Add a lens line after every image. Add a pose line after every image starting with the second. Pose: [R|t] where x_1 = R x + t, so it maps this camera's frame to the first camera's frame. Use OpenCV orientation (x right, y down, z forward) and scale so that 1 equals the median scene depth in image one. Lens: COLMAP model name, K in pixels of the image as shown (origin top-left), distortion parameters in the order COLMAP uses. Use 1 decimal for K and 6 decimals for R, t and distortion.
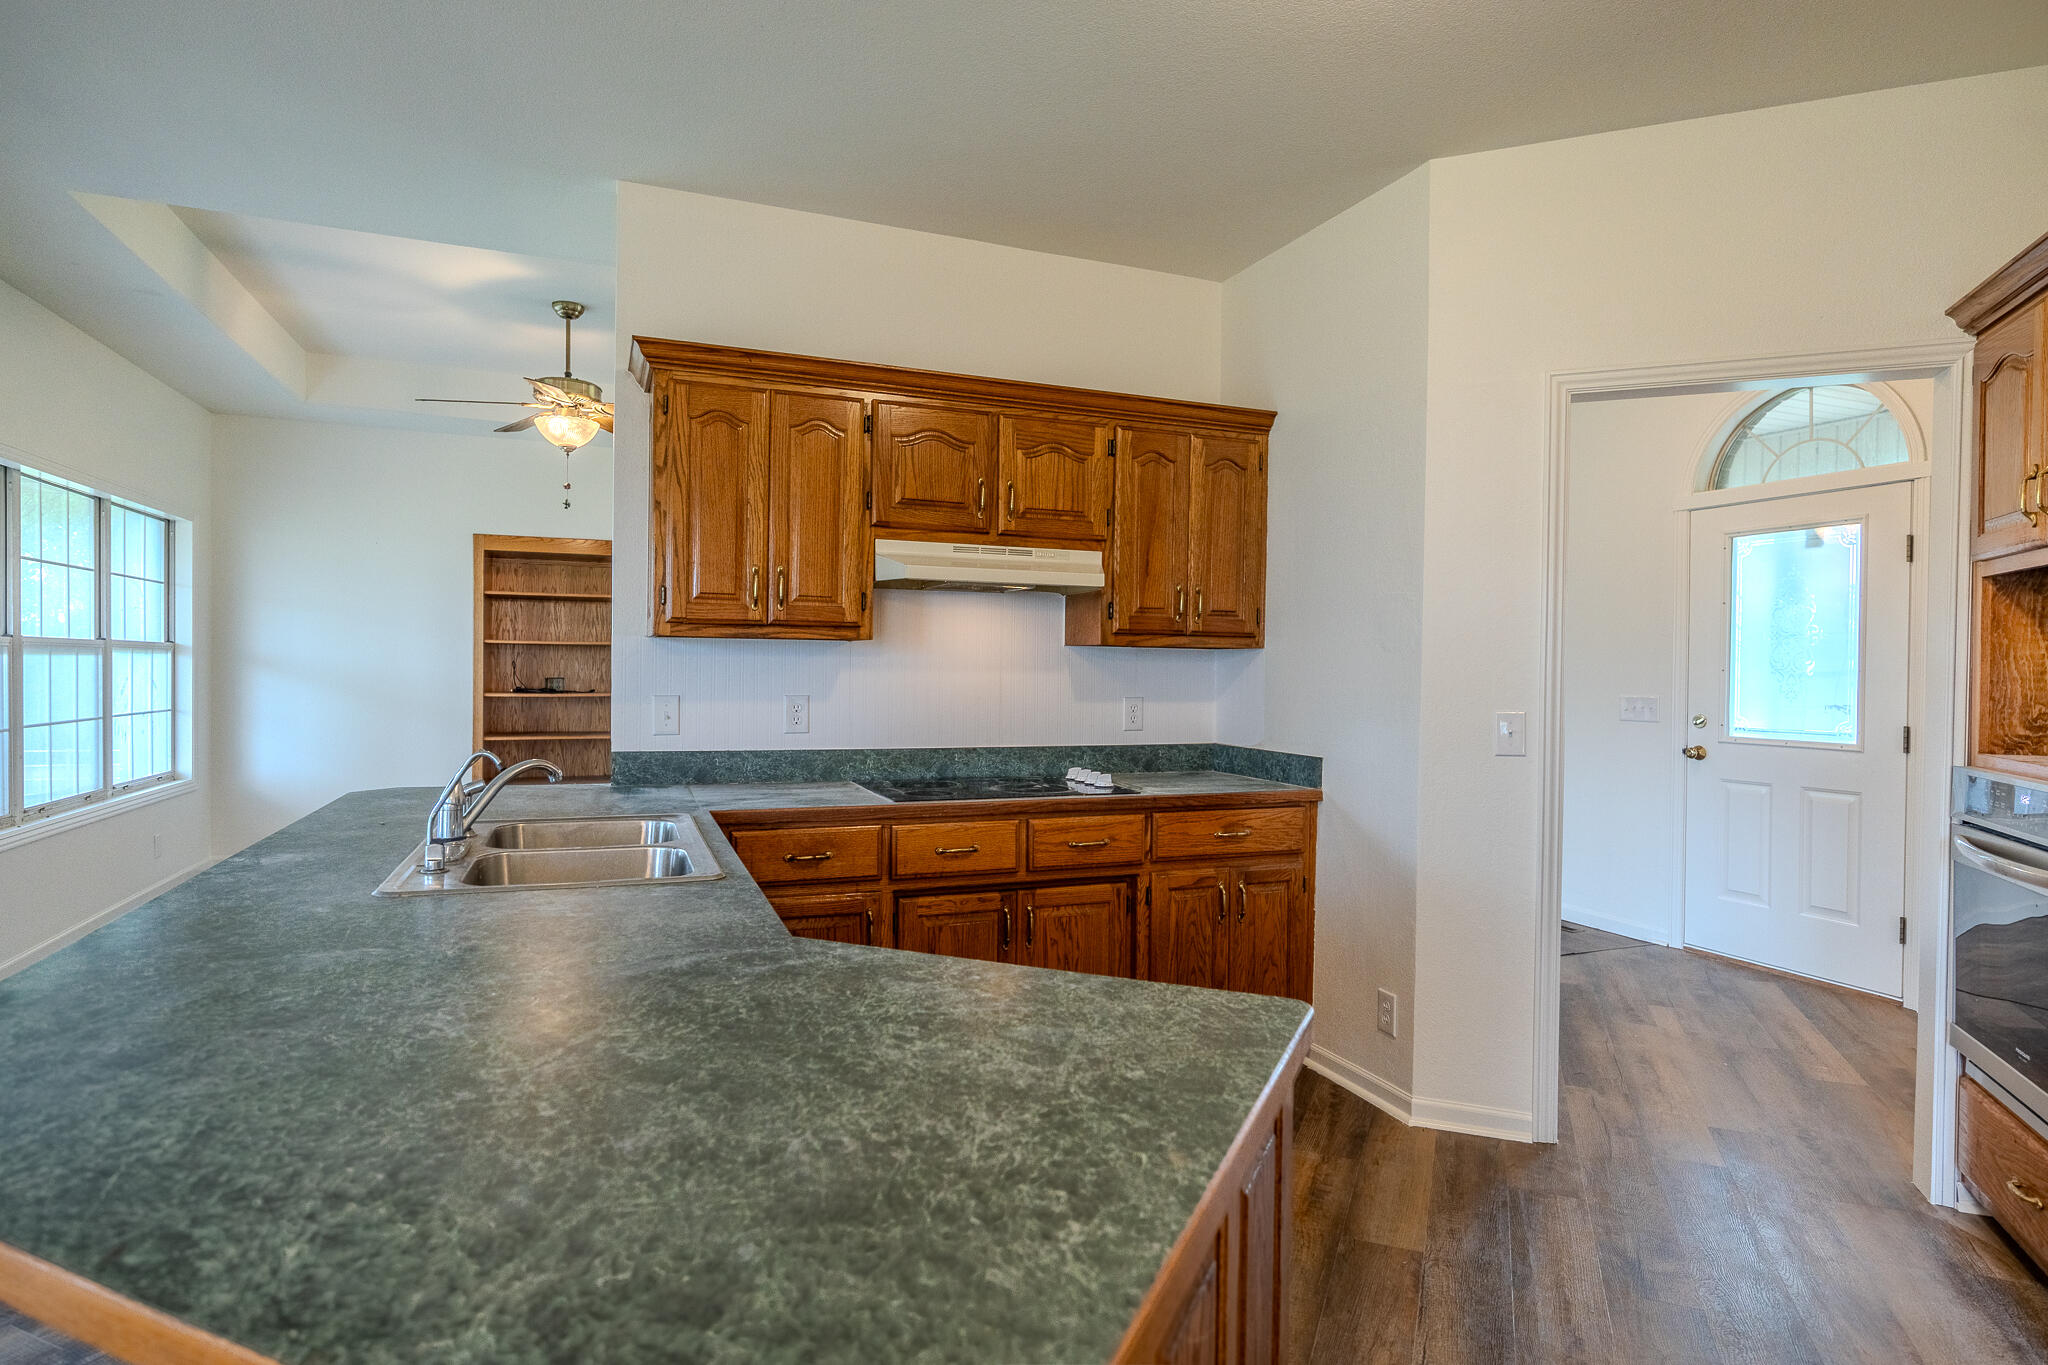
lens RADIAL K [[1089.9, 0, 1024.0], [0, 1089.9, 682.5], [0, 0, 1]] dist [0.003781, -0.007357]
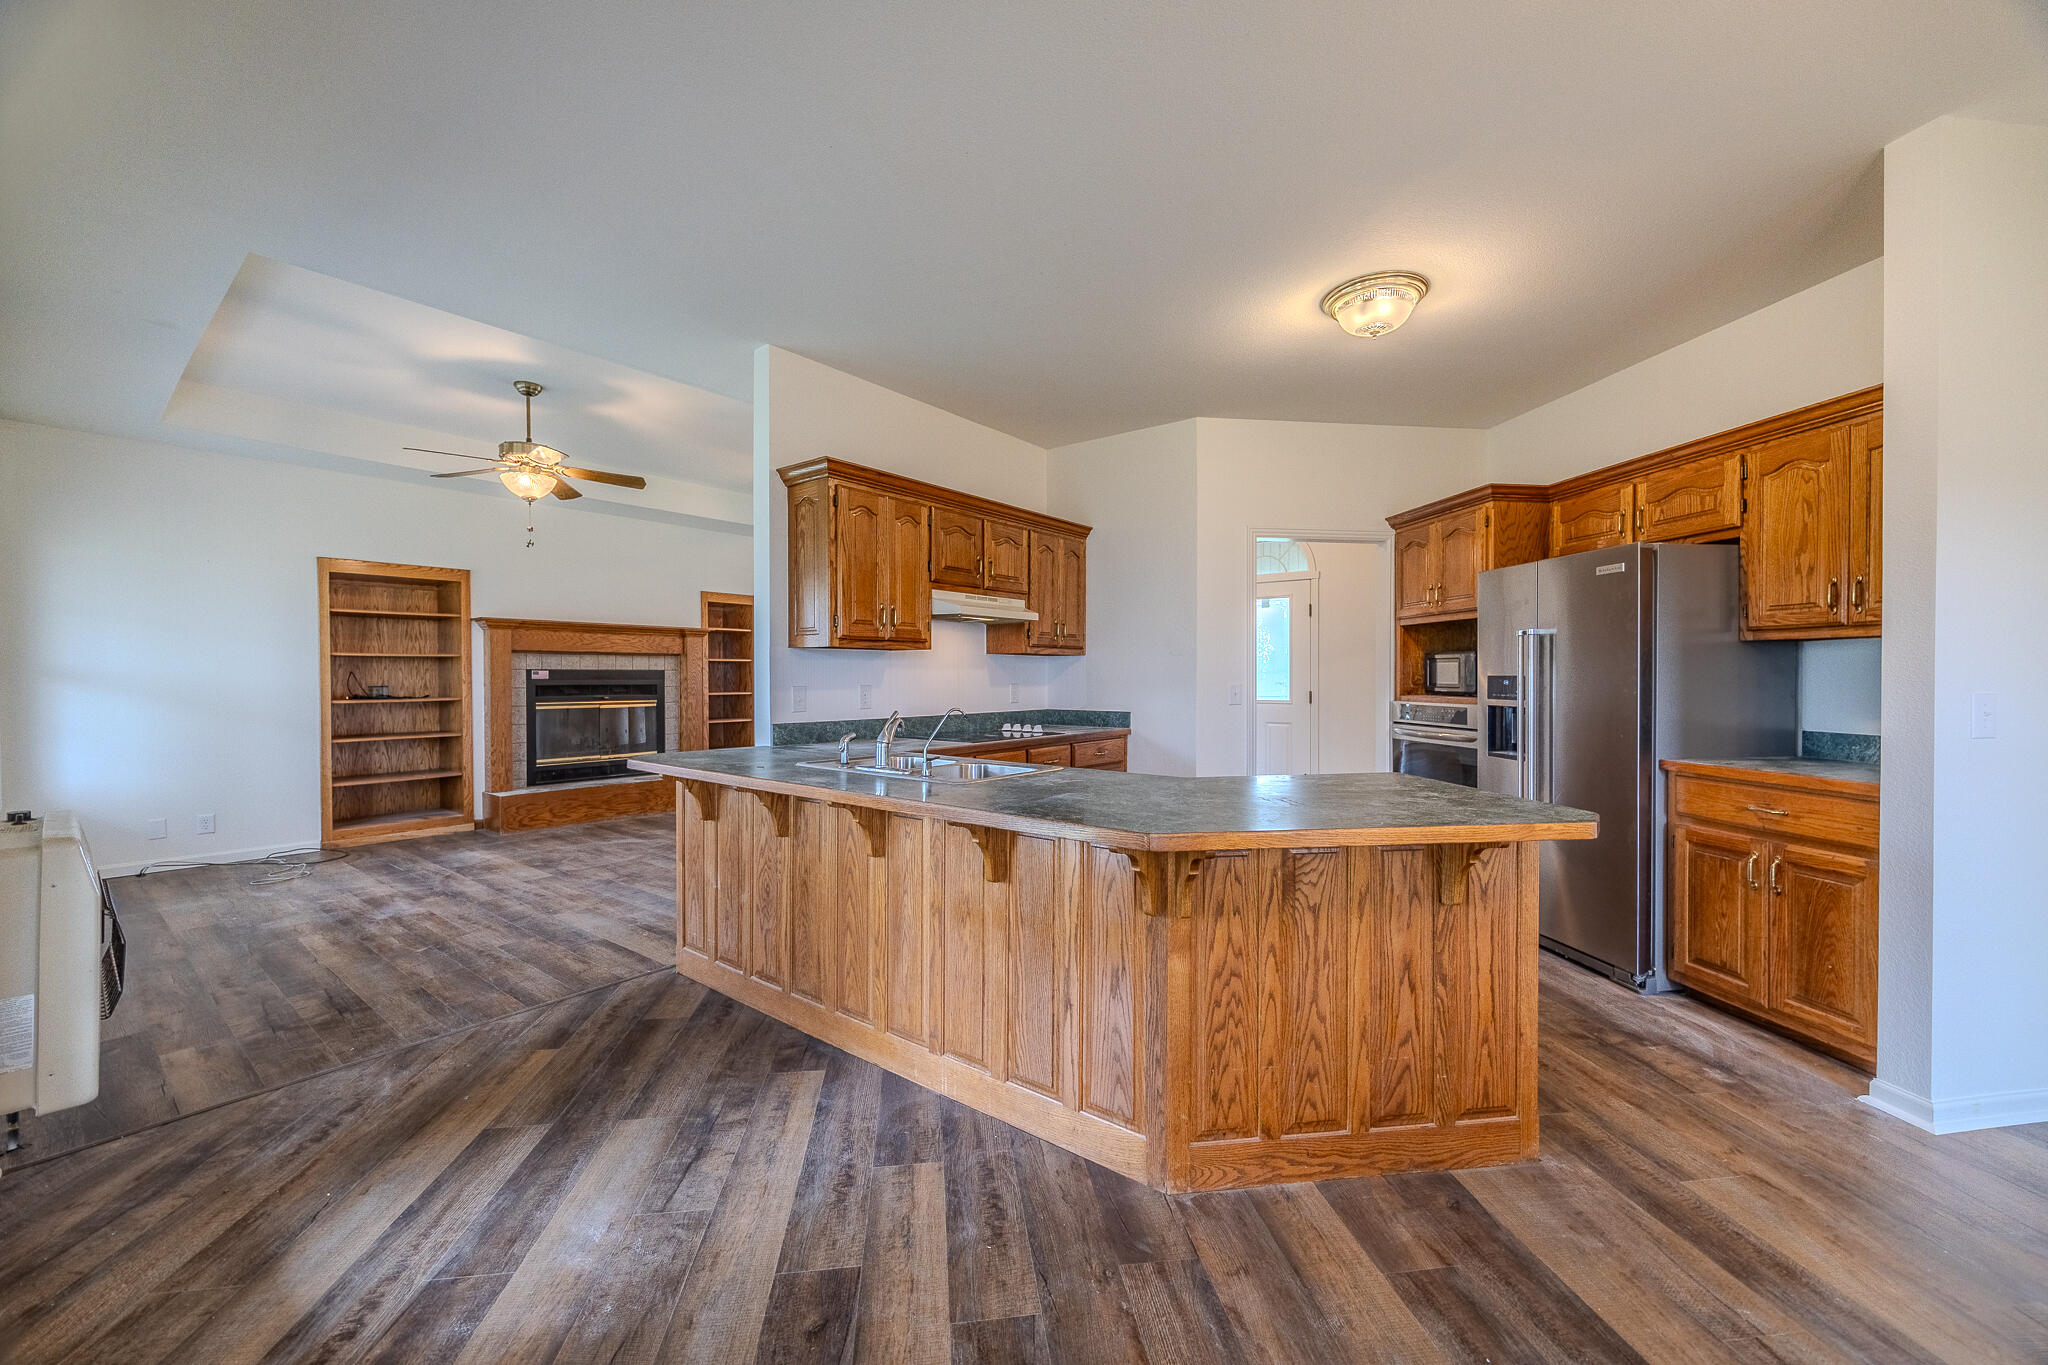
lens RADIAL K [[781.4, 0, 1029.1], [0, 781.4, 683.7], [0, 0, 1]] dist [-0.000249, -0.000032]
pose [[0.861024, -0.021343, 0.508116, -0.558315], [0.022350, 0.999742, 0.004121, 0.010127], [-0.508073, 0.007808, 0.861279, -0.095936]]
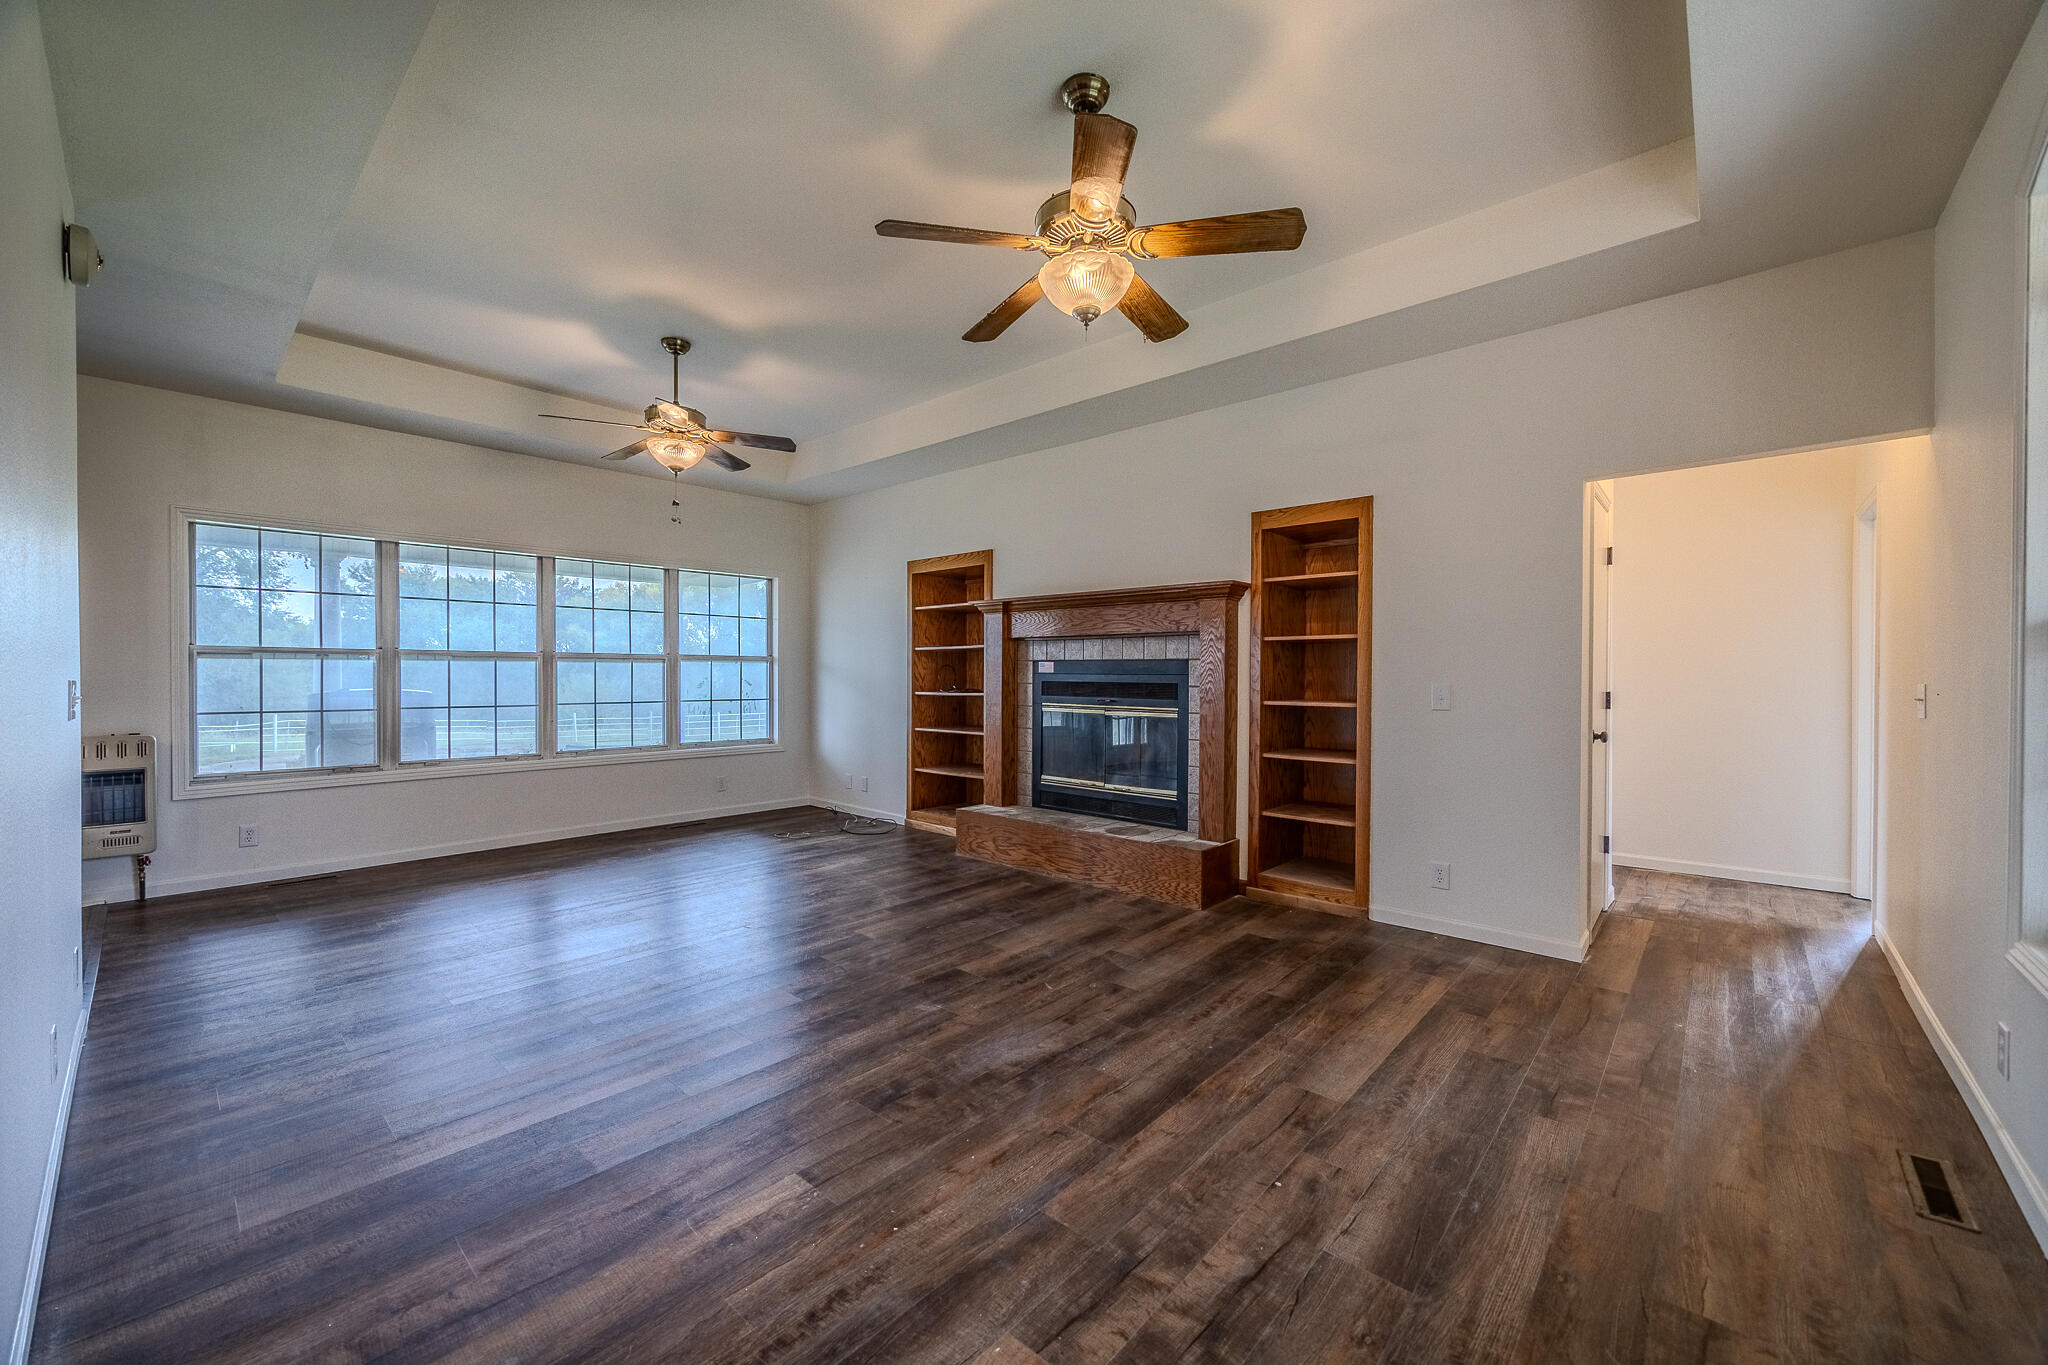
lens RADIAL K [[790.9, 0, 1019.3], [0, 790.9, 678.9], [0, 0, 1]] dist [-0.001721, -0.000122]
pose [[0.433179, -0.008192, -0.901271, 0.682397], [-0.011436, 0.999828, -0.014584, 0.013967], [0.901235, 0.016625, 0.433011, 1.403987]]
